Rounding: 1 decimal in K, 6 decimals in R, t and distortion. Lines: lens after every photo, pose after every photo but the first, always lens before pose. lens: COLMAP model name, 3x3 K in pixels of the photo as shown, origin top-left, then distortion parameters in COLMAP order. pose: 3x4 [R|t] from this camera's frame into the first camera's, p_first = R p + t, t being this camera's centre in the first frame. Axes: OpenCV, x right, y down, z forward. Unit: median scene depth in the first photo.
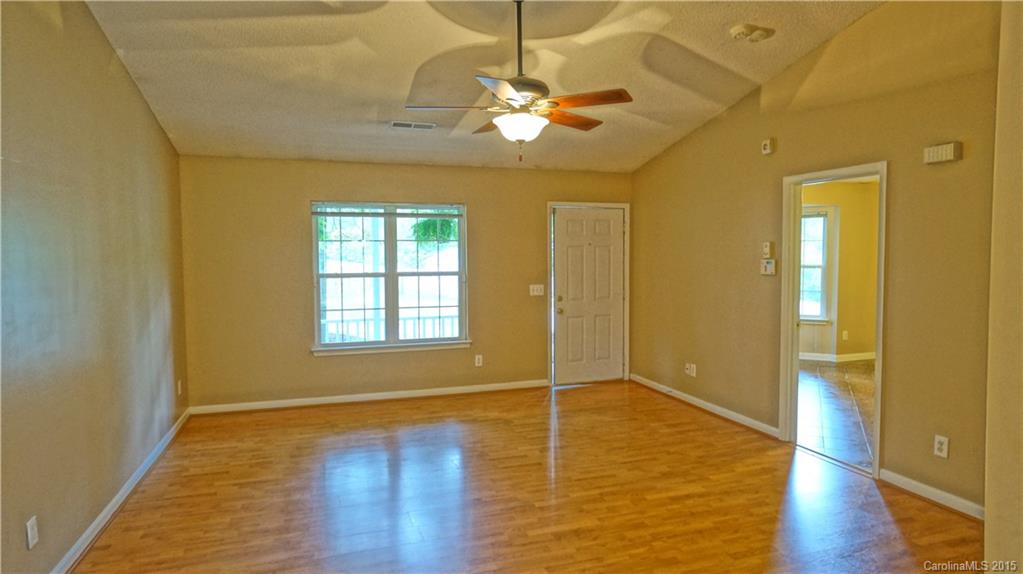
lens RADIAL K [[590.2, 0, 511.5], [0, 590.2, 287.0], [0, 0, 1]] dist [0.002216, 0.000315]
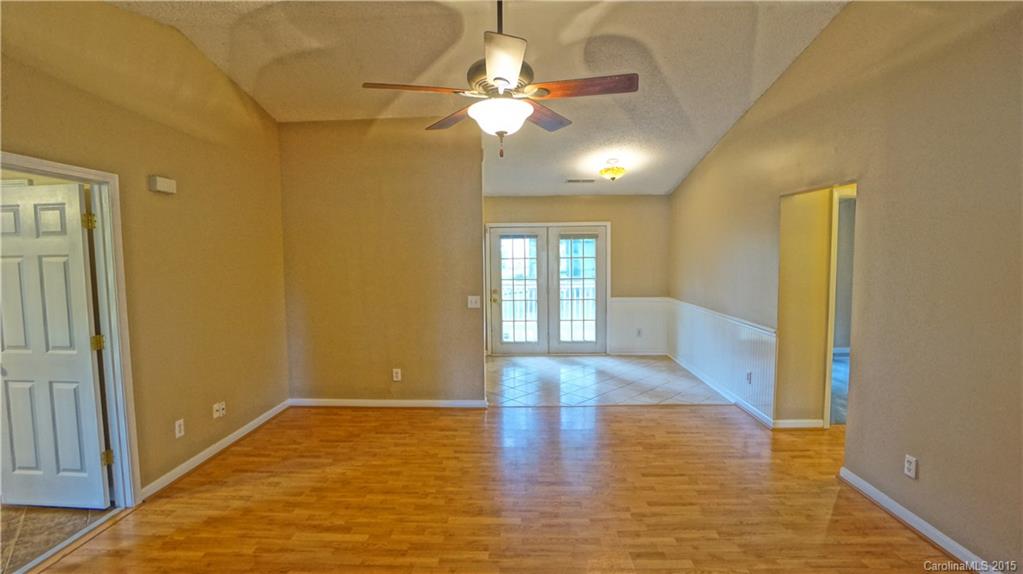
lens RADIAL K [[462.2, 0, 511.5], [0, 462.2, 287.0], [0, 0, 1]] dist [-0.002907, -0.000144]
pose [[-0.940104, -0.008882, 0.340771, -0.220154], [0.033450, 0.992432, 0.118150, -0.101705], [-0.339241, 0.122472, -0.932693, 1.567079]]
